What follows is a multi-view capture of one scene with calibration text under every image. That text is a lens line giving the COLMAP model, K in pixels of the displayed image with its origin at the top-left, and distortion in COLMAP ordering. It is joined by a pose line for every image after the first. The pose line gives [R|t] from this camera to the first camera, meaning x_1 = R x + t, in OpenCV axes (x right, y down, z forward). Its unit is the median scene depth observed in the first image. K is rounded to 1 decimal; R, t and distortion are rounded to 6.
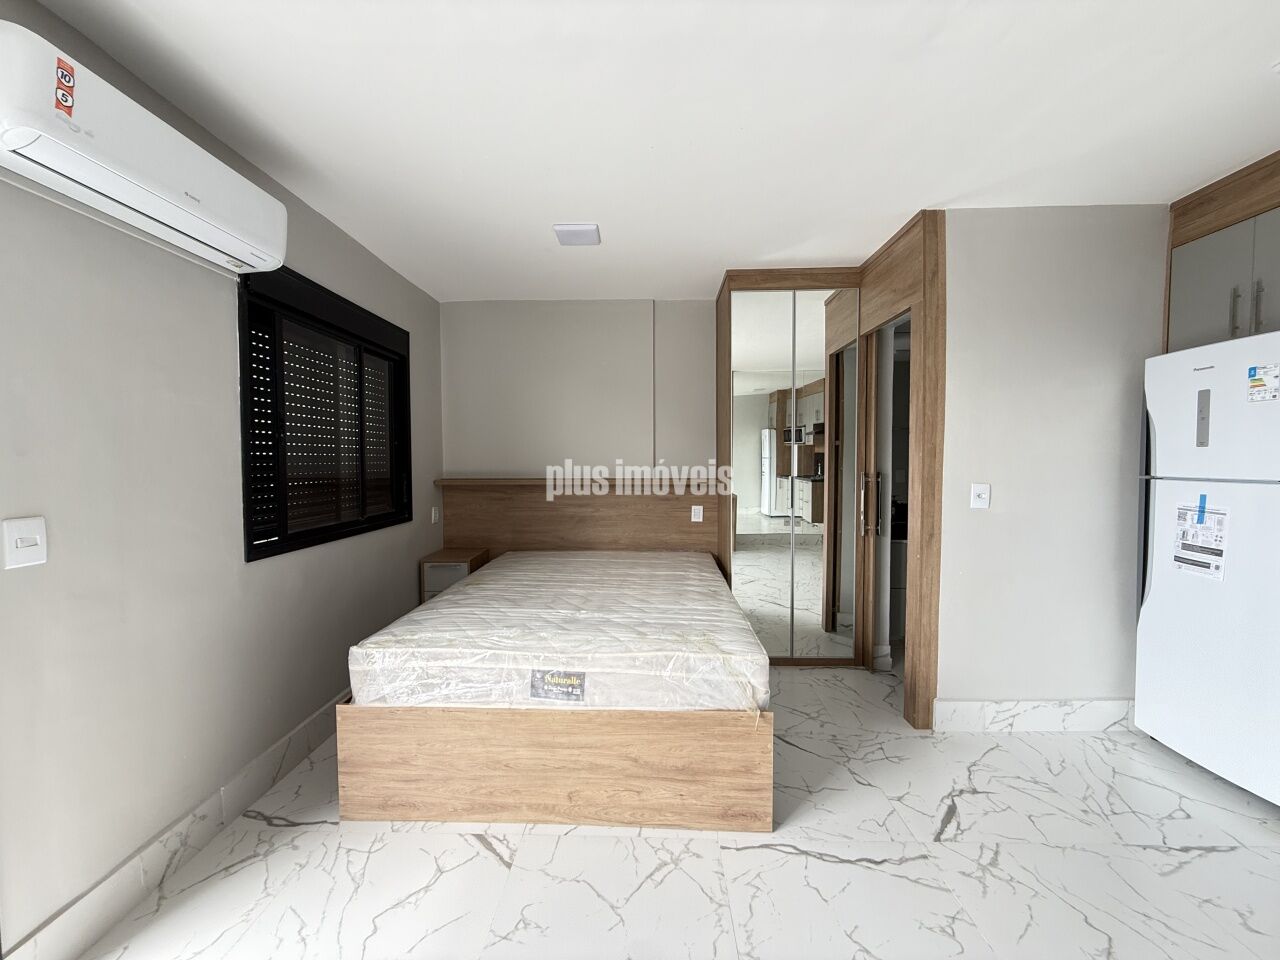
lens RADIAL K [[510.8, 0, 638.9], [0, 510.8, 480.2], [0, 0, 1]] dist [0.001217, 0.000022]
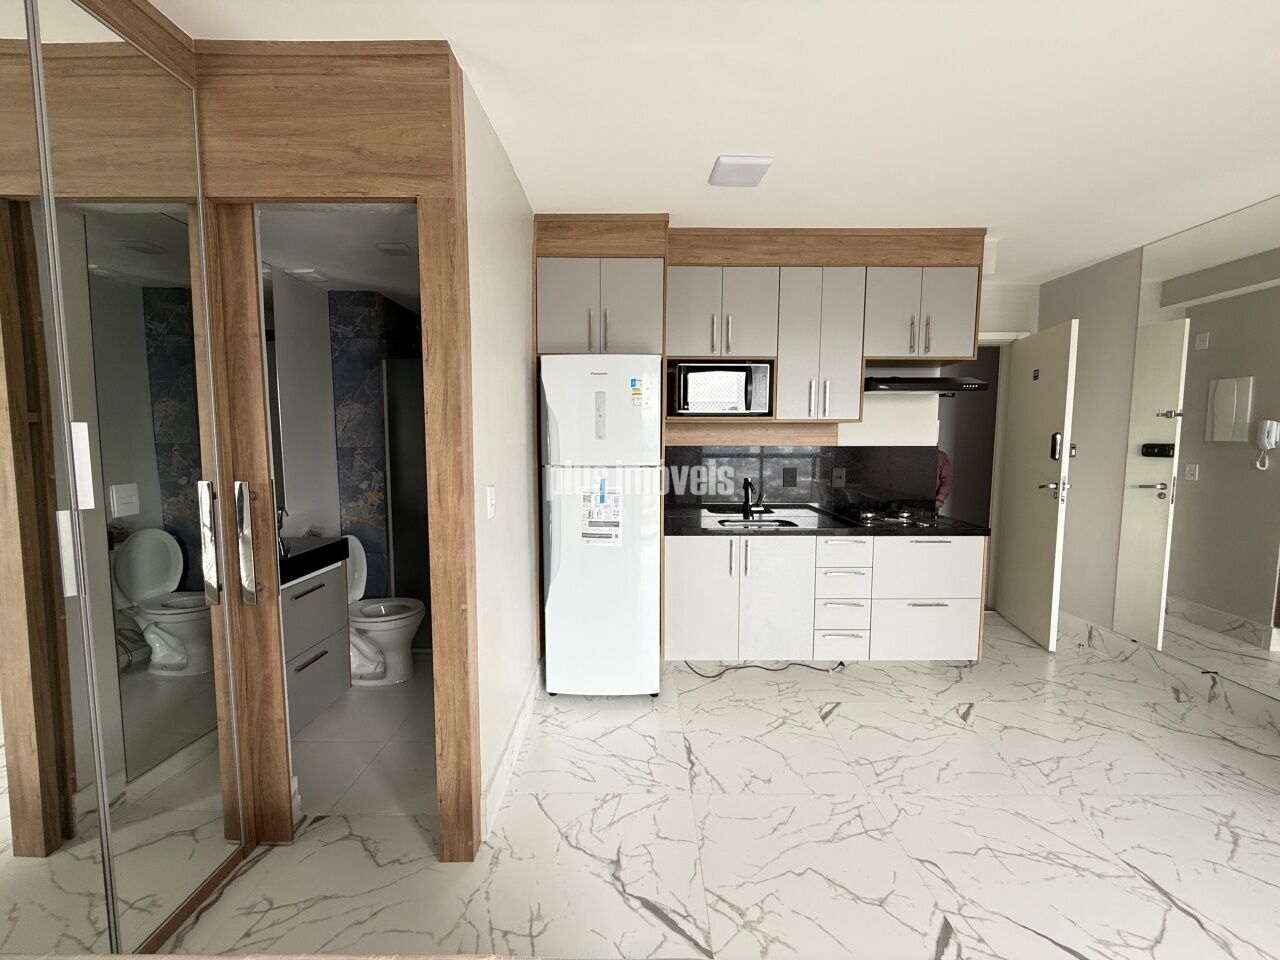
lens RADIAL K [[510.8, 0, 638.9], [0, 510.8, 480.2], [0, 0, 1]] dist [0.001217, 0.000022]
pose [[-0.022772, -0.080797, 0.996470, -0.105443], [0.040590, 0.995832, 0.081673, -0.064202], [-0.998916, 0.042307, -0.019398, 0.936761]]
